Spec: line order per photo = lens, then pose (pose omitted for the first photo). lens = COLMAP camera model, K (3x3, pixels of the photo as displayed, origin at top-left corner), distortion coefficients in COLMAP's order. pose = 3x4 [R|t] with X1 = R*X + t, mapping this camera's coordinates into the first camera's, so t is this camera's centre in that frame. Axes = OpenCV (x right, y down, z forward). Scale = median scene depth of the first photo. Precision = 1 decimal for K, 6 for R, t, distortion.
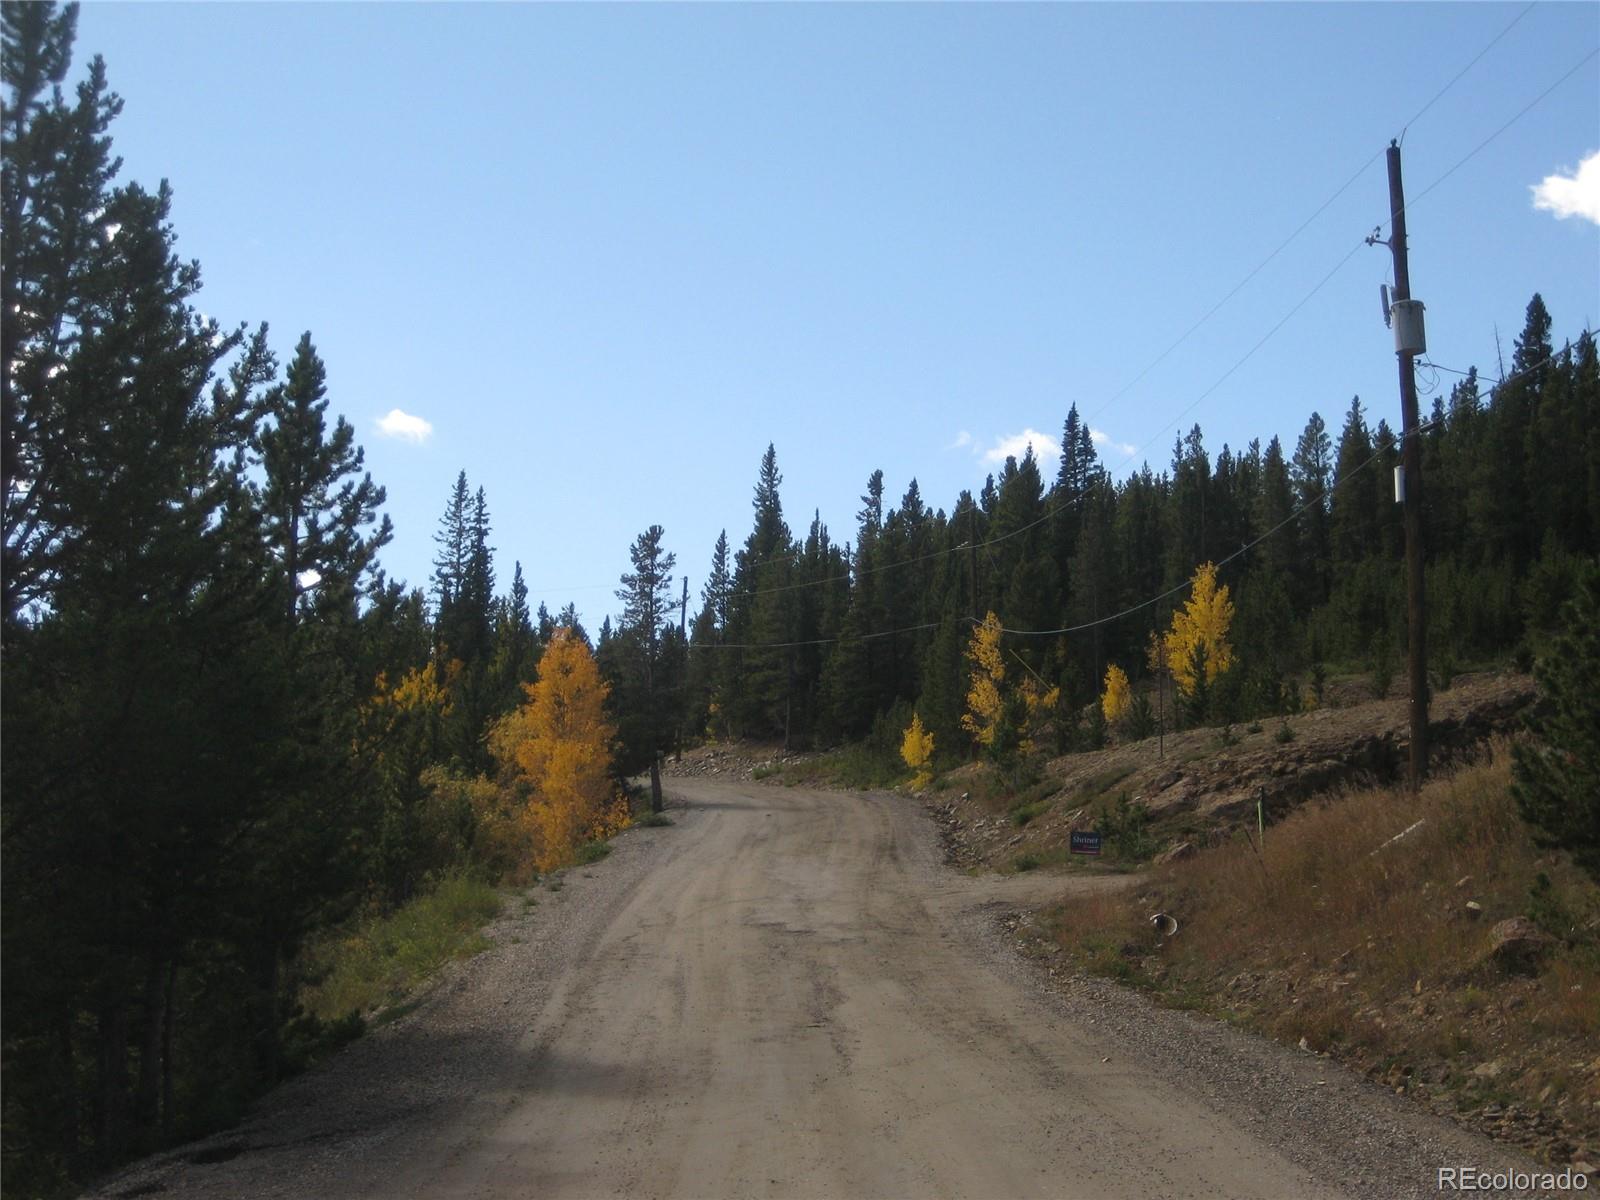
lens RADIAL K [[2766.7, 0, 800.7], [0, 2766.7, 610.2], [0, 0, 1]] dist [-0.114900, 0.000000]
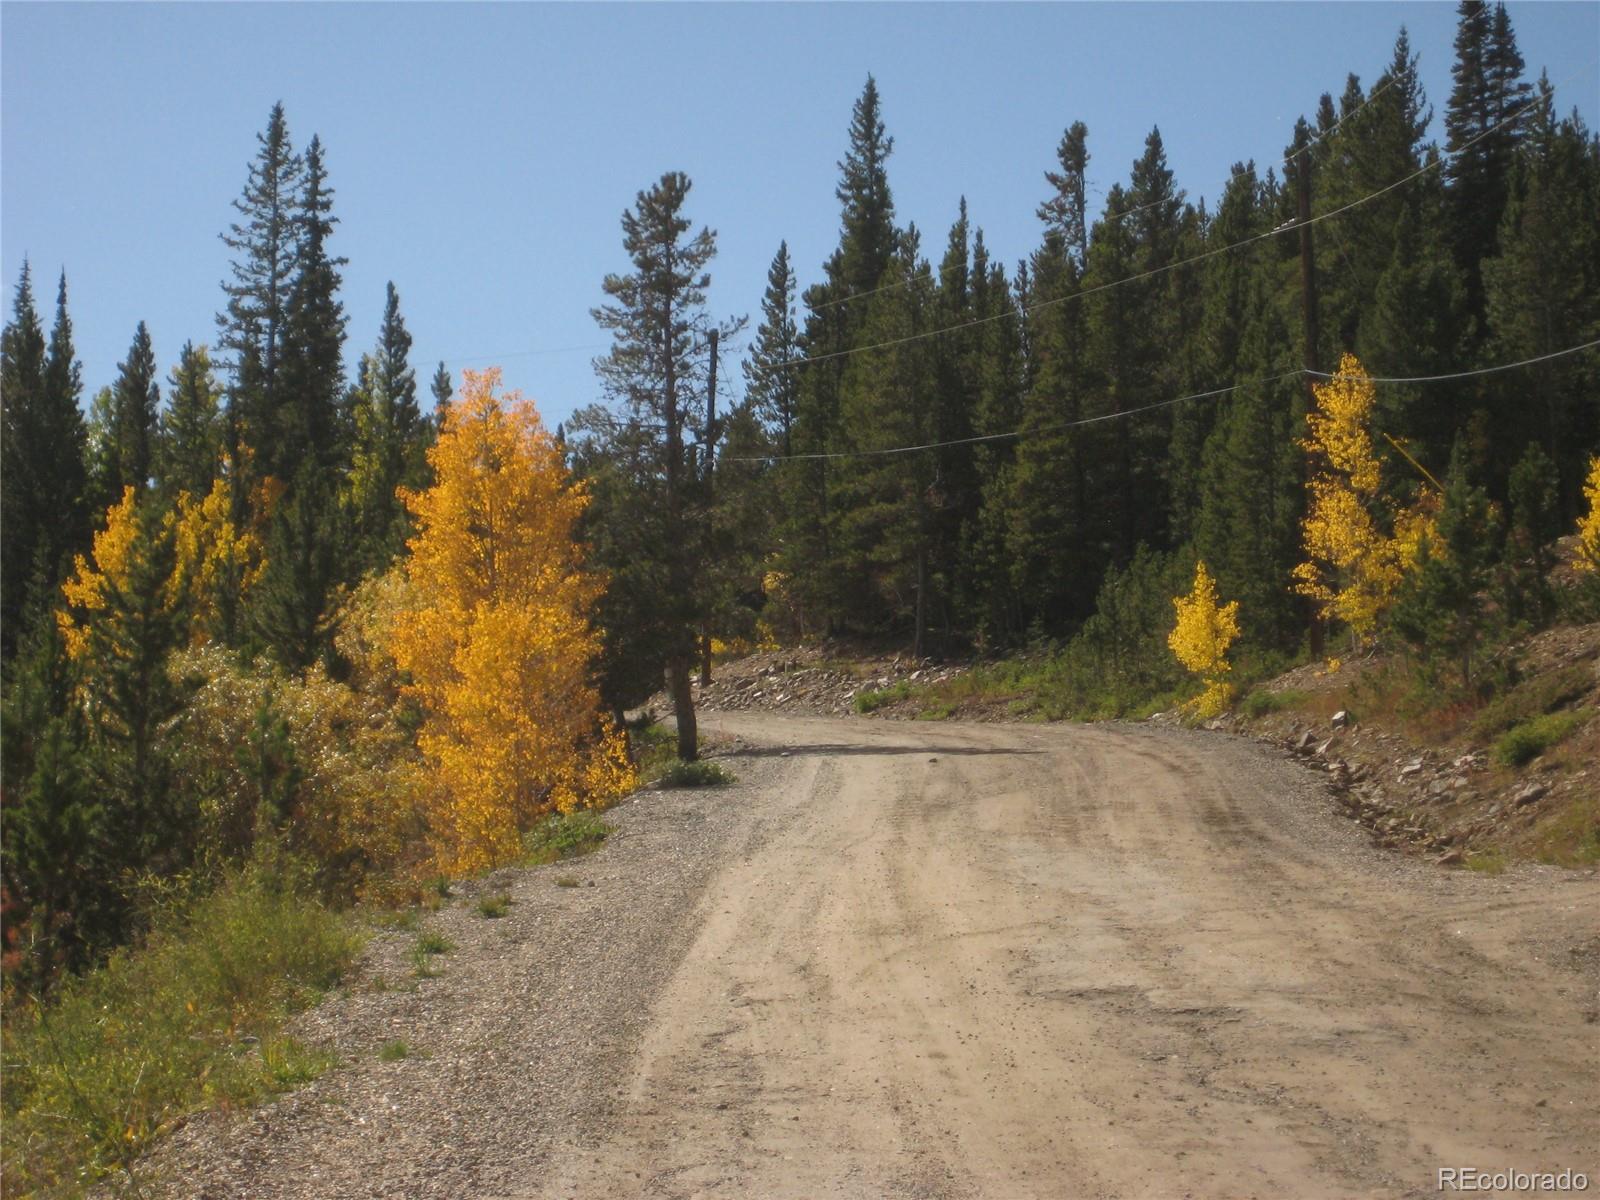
lens RADIAL K [[4824.7, 0, 799.3], [0, 4824.7, 593.9], [0, 0, 1]] dist [-0.013510, 0.000000]
pose [[0.999700, -0.015549, -0.018927, -0.013725], [0.016118, 0.999410, 0.030317, 0.015391], [0.018445, -0.030613, 0.999361, 0.136214]]
